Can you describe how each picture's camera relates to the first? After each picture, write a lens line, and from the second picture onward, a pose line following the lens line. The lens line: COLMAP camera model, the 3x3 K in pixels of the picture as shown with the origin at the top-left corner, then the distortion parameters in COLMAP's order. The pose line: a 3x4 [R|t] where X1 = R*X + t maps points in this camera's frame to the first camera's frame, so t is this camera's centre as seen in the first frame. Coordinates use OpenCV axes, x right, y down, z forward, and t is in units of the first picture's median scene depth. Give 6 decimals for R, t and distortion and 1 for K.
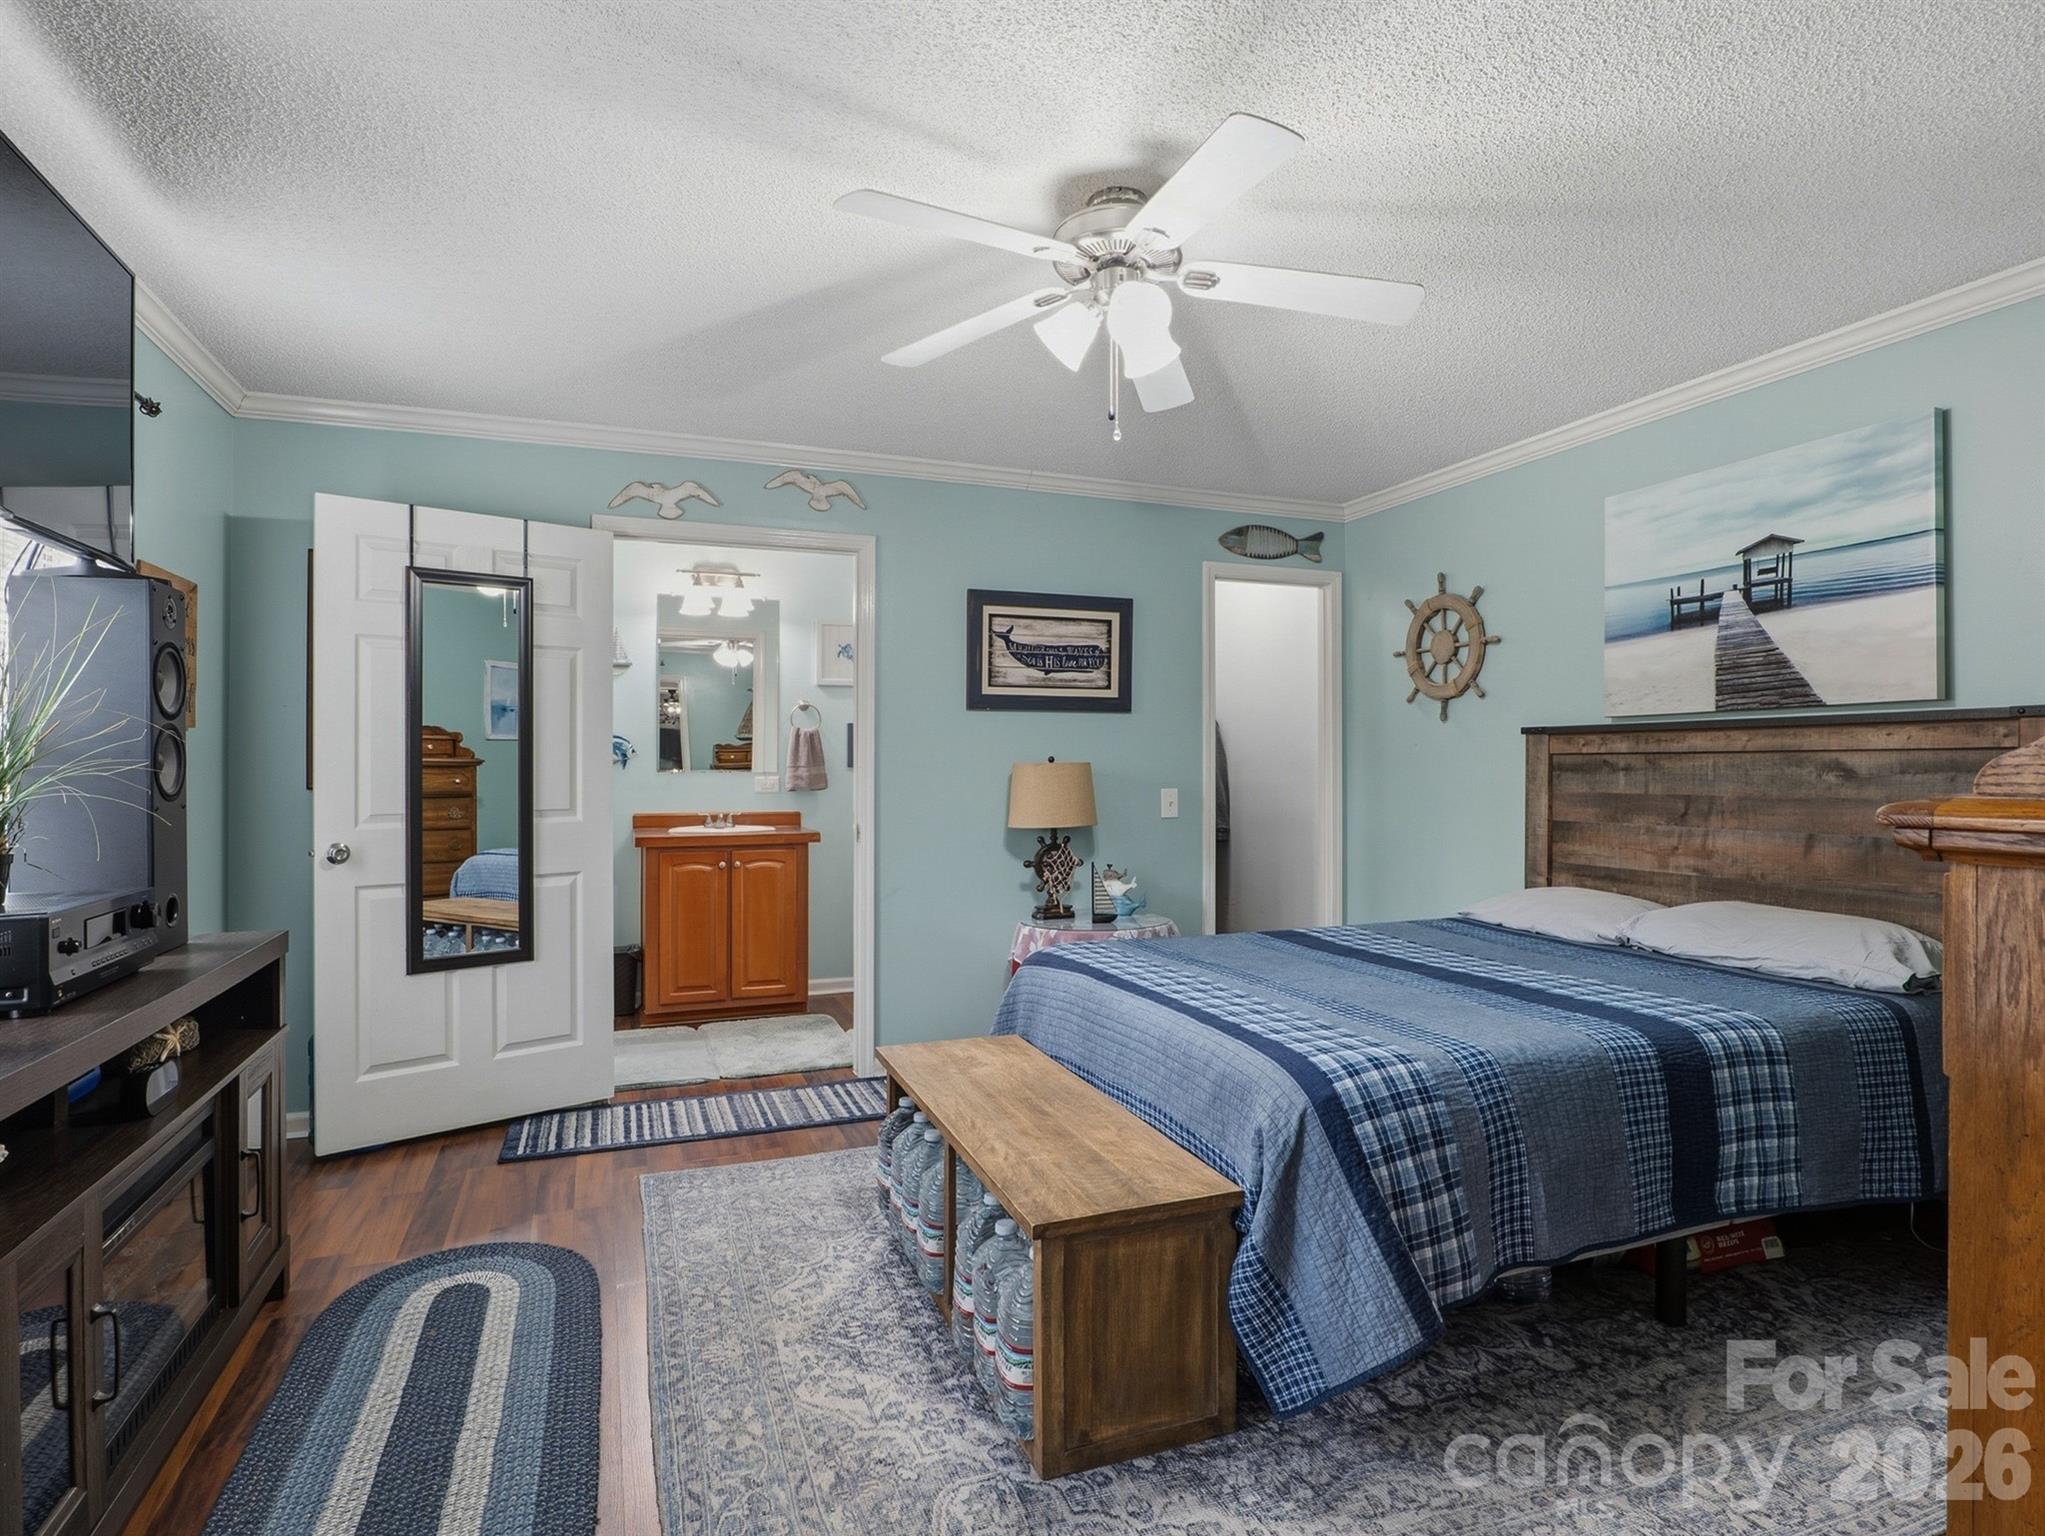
lens RADIAL K [[1090.1, 0, 1022.3], [0, 1090.1, 768.5], [0, 0, 1]] dist [-0.023864, 0.008584]
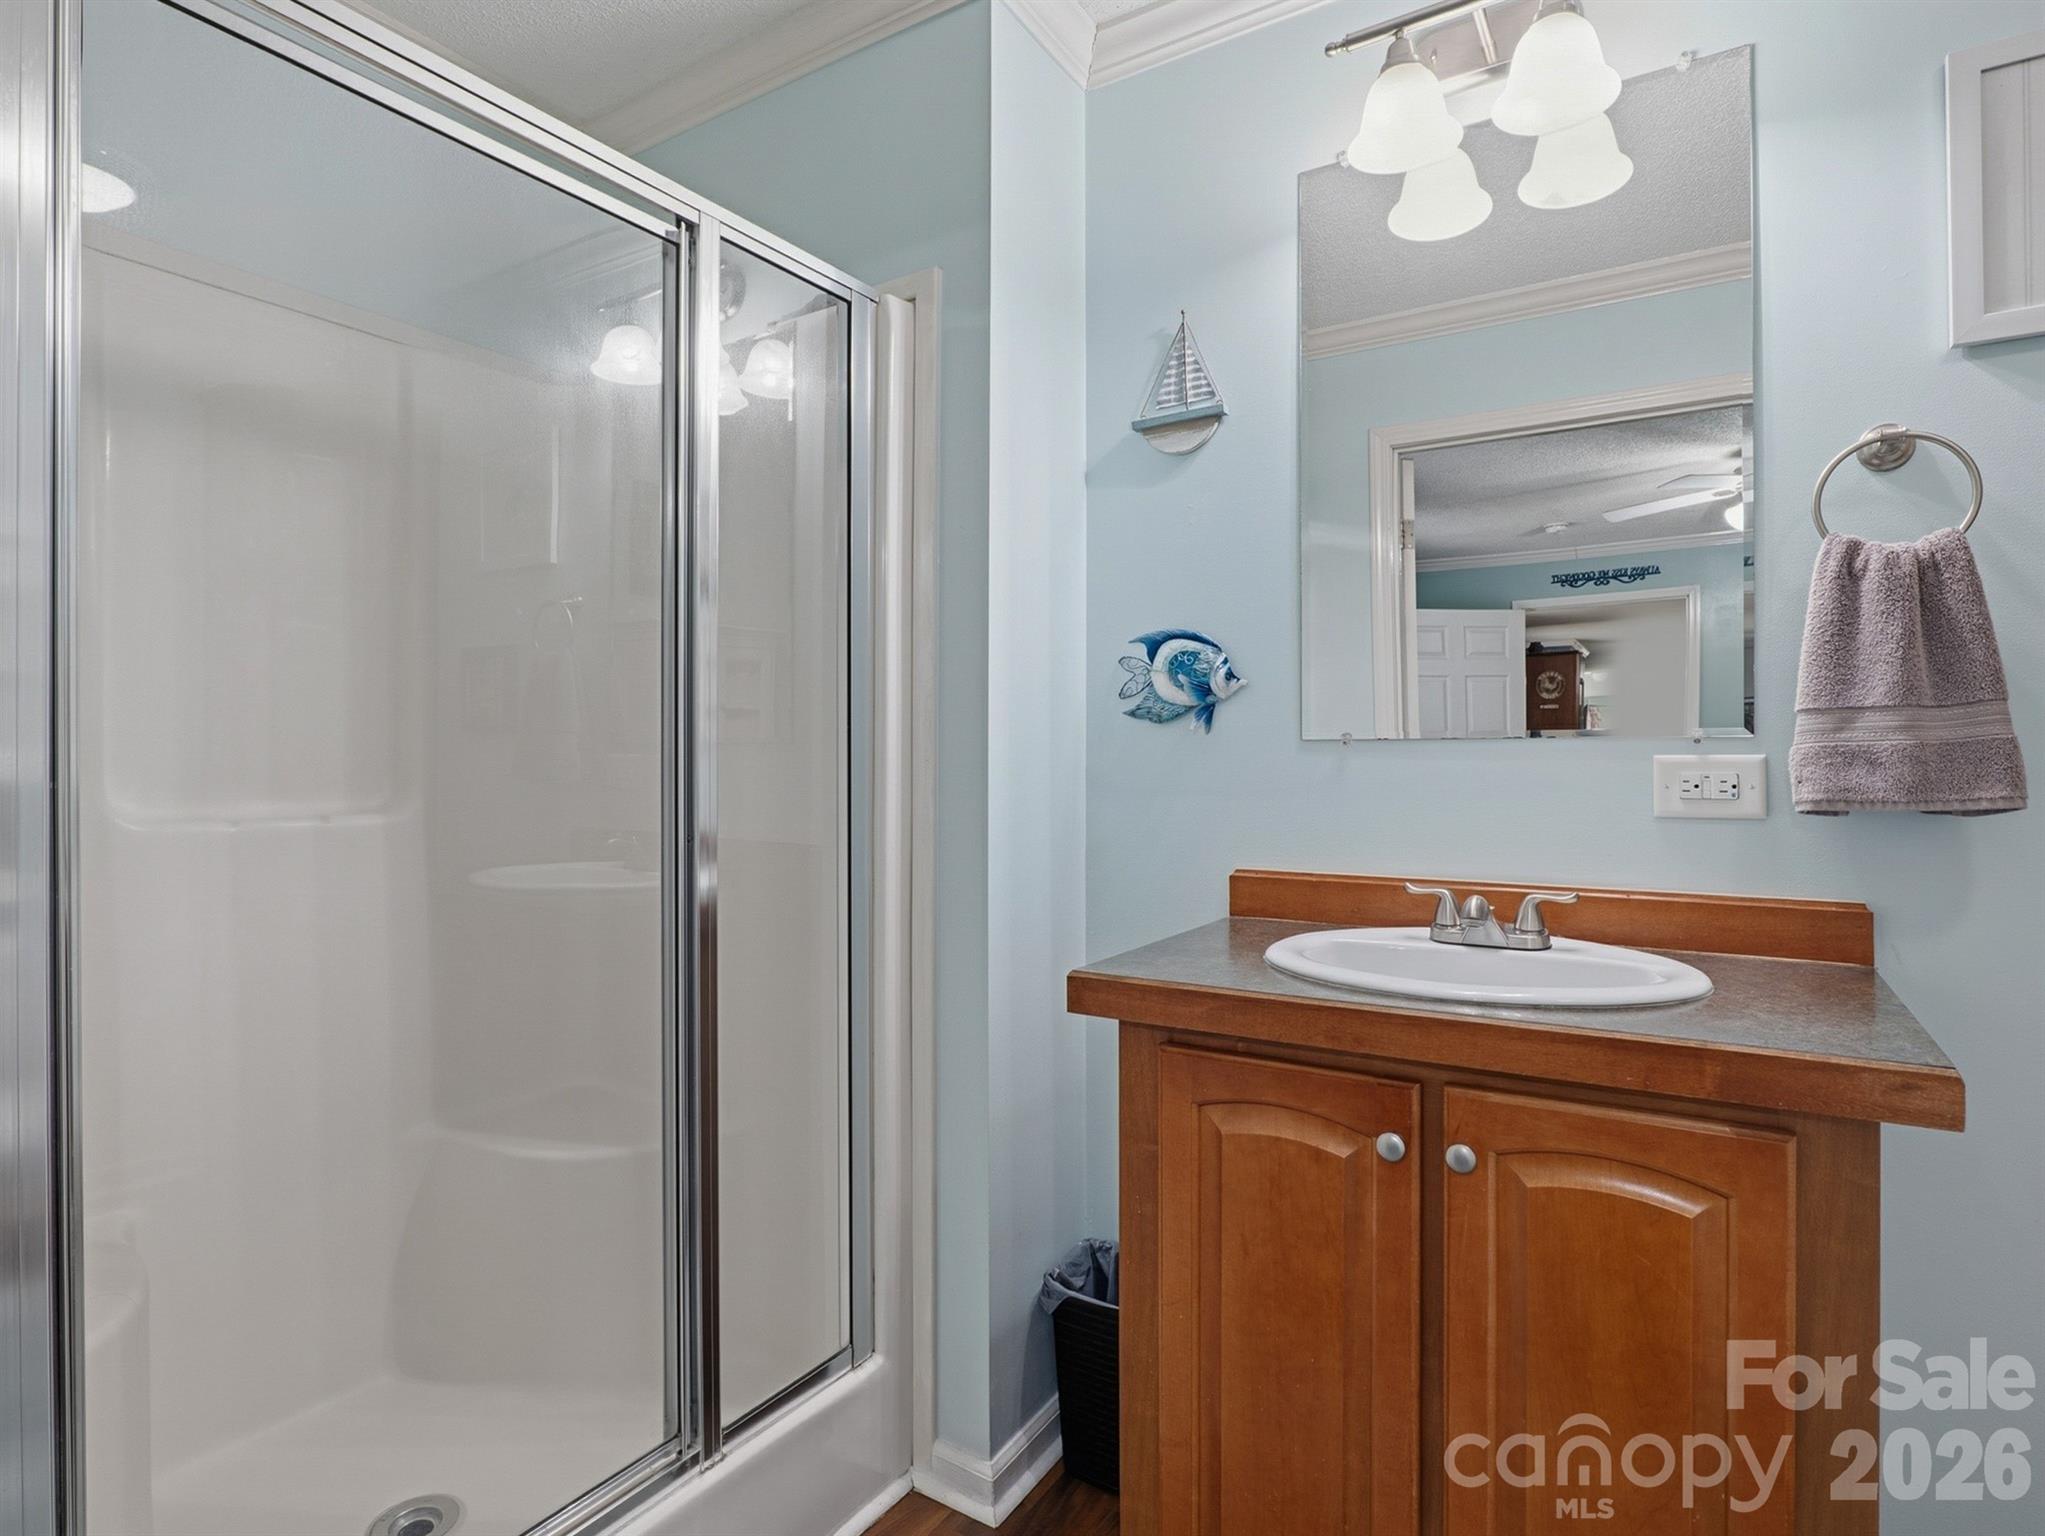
lens RADIAL K [[1090.1, 0, 1008.7], [0, 1090.1, 739.1], [0, 0, 1]] dist [-0.023864, 0.008584]
pose [[0.586137, -0.013039, -0.810107, -0.127109], [0.005386, 0.999911, -0.012197, 0.006355], [0.810194, 0.002786, 0.586155, 0.726338]]
